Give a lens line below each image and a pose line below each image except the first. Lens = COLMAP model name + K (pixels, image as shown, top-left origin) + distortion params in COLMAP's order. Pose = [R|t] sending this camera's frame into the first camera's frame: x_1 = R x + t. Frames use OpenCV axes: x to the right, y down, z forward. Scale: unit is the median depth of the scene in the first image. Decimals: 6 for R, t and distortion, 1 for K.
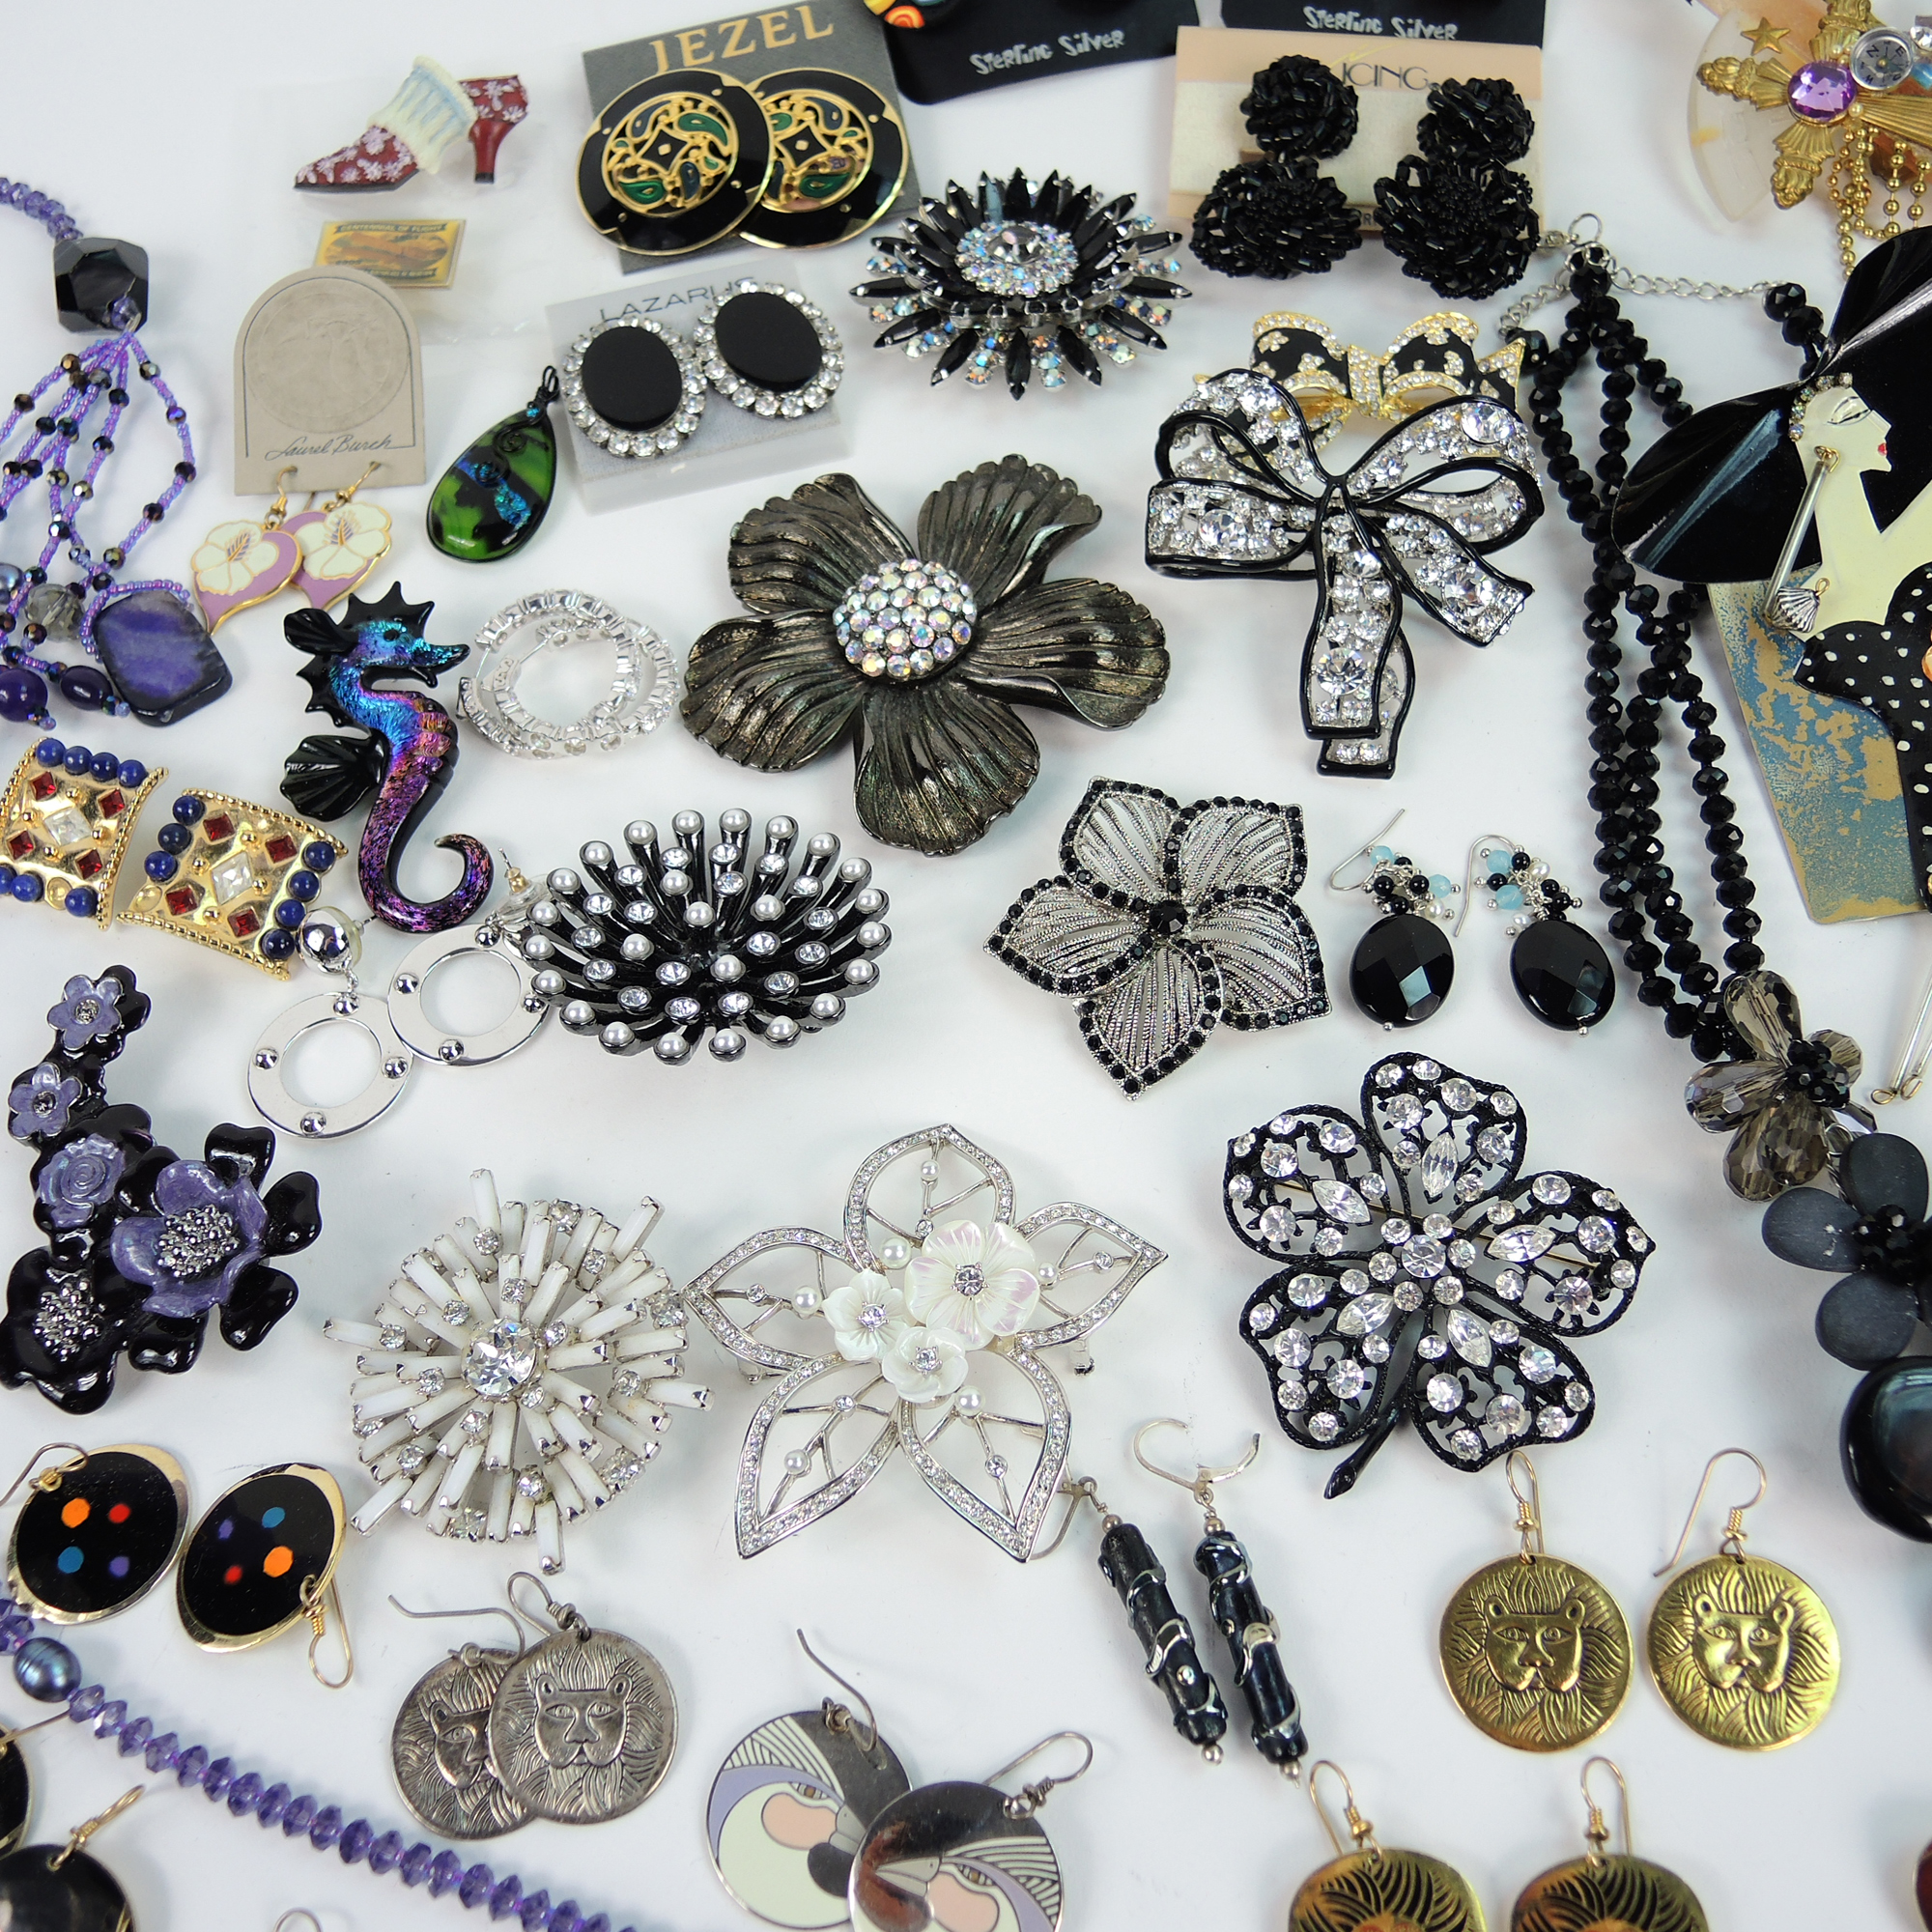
lens RADIAL K [[2169.9, 0, 966.0], [0, 2169.9, 966.0], [0, 0, 1]] dist [-0.041978, -0.065624]
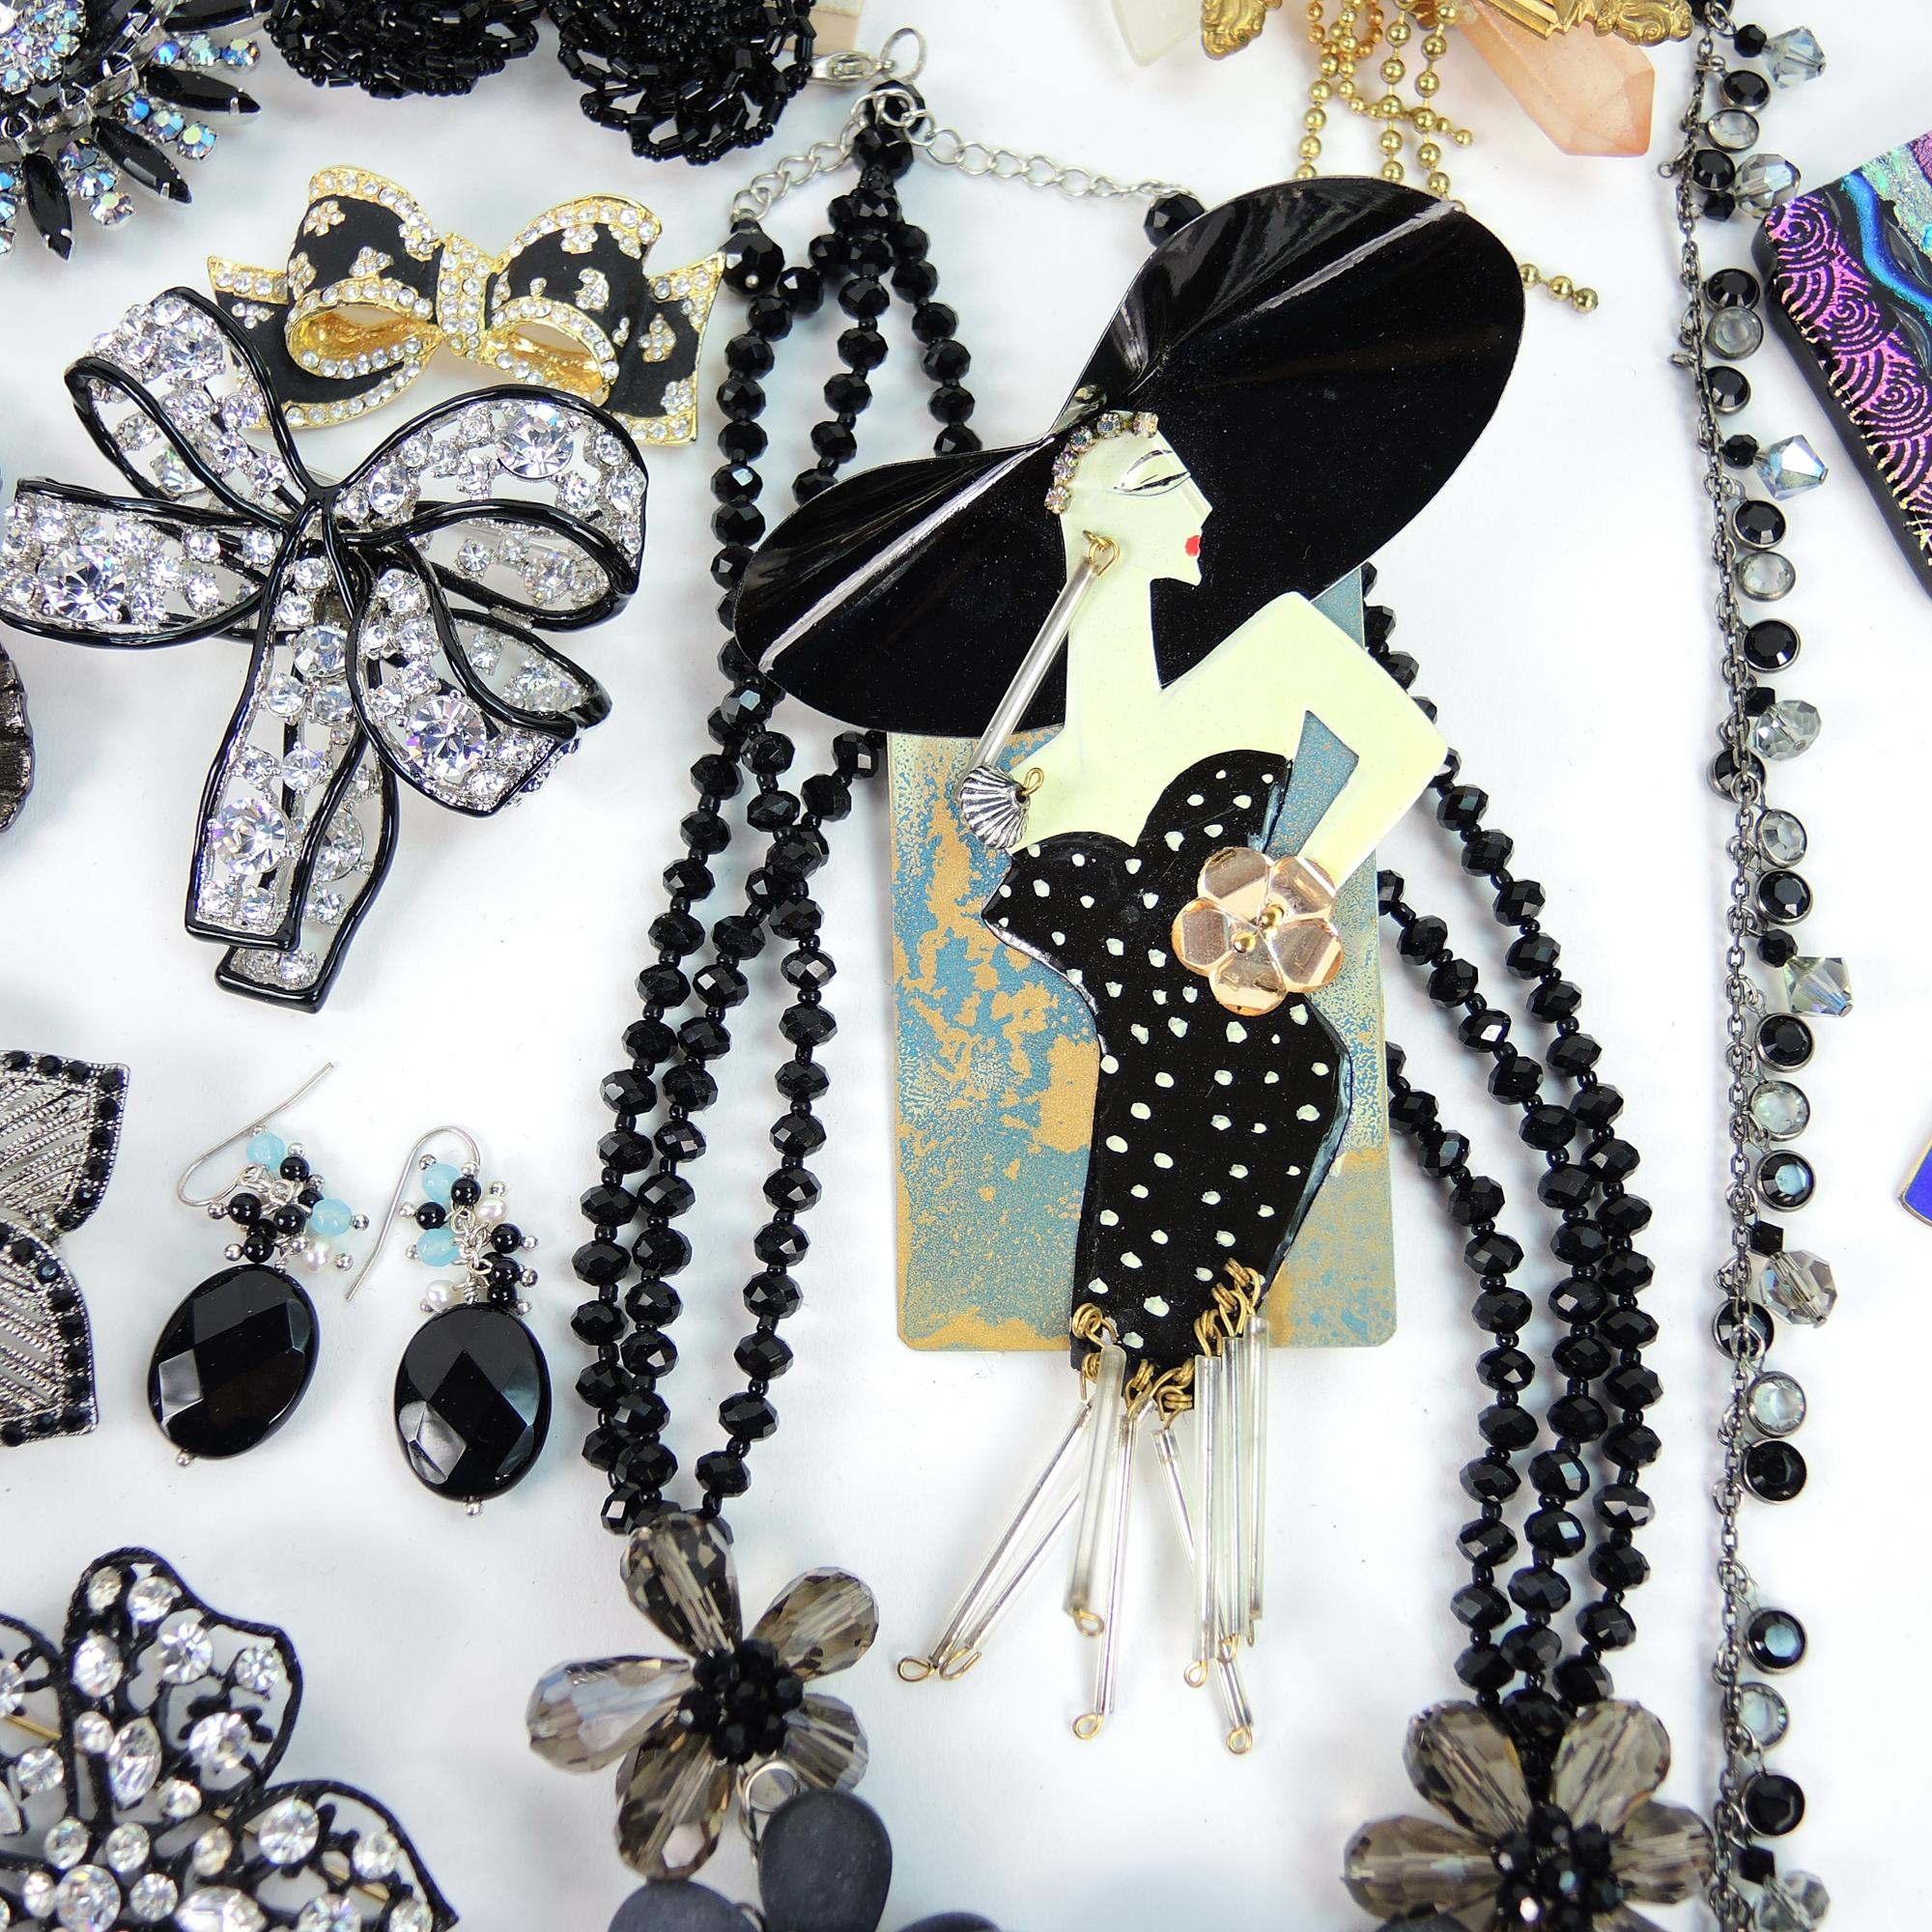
lens RADIAL K [[2169.9, 0, 966.0], [0, 2169.9, 966.0], [0, 0, 1]] dist [-0.041978, -0.065624]
pose [[0.994273, 0.099714, 0.038449, 0.421495], [-0.105612, 0.971822, 0.210735, -0.297232], [-0.016352, -0.213588, 0.976787, 0.444811]]
